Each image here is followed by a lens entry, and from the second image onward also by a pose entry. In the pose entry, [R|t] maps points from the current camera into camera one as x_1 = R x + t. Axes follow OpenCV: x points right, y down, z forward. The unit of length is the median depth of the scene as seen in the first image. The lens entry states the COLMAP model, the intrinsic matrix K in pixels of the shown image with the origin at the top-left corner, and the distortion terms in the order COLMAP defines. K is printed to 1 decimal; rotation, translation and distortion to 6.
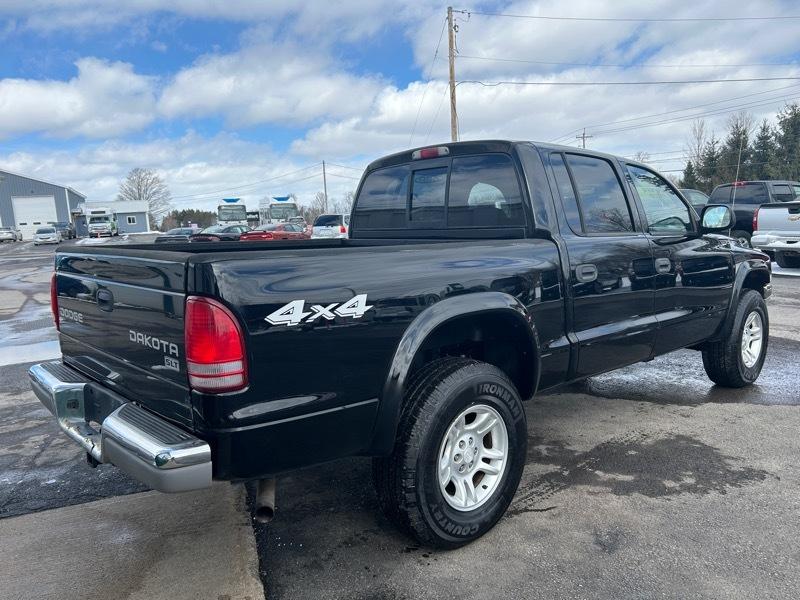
lens RADIAL K [[606.8, 0, 400.0], [0, 606.8, 300.0], [0, 0, 1]] dist [0.057456, -0.060488]
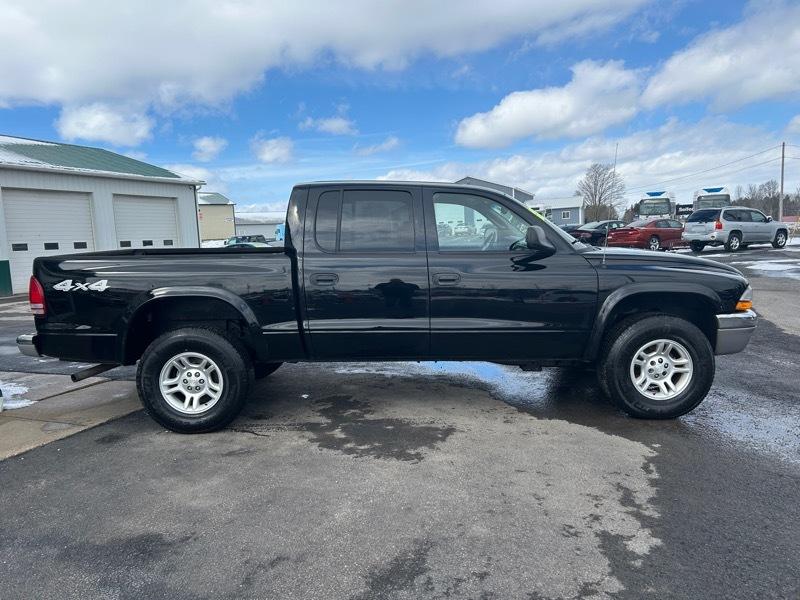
lens RADIAL K [[606.8, 0, 400.0], [0, 606.8, 300.0], [0, 0, 1]] dist [0.057456, -0.060488]
pose [[0.742597, 0.087242, -0.664032, 0.975218], [-0.078951, 0.995970, 0.042561, -0.051379], [0.665069, 0.020821, 0.746492, 0.071600]]
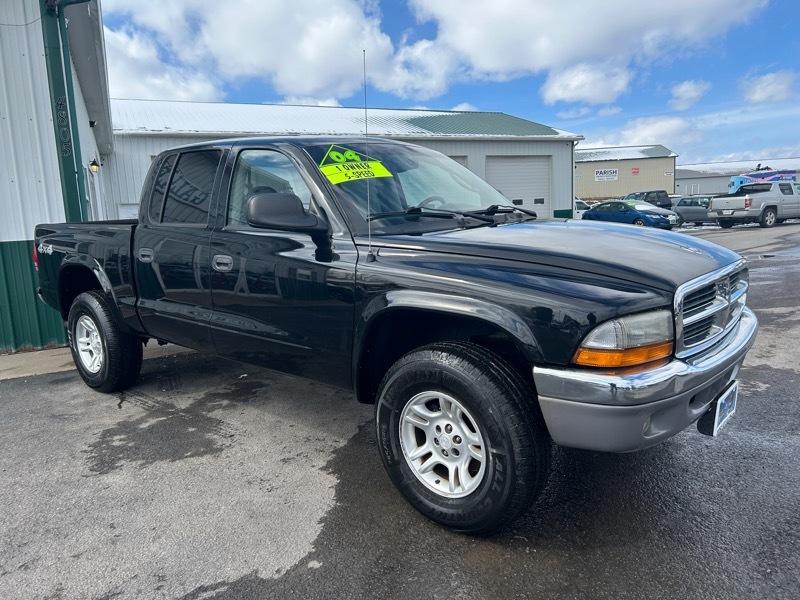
lens RADIAL K [[606.8, 0, 400.0], [0, 606.8, 300.0], [0, 0, 1]] dist [0.057456, -0.060488]
pose [[0.106804, 0.184281, -0.977054, 1.167358], [-0.085643, 0.980727, 0.175612, -0.158870], [0.990585, 0.064922, 0.120528, 0.996511]]
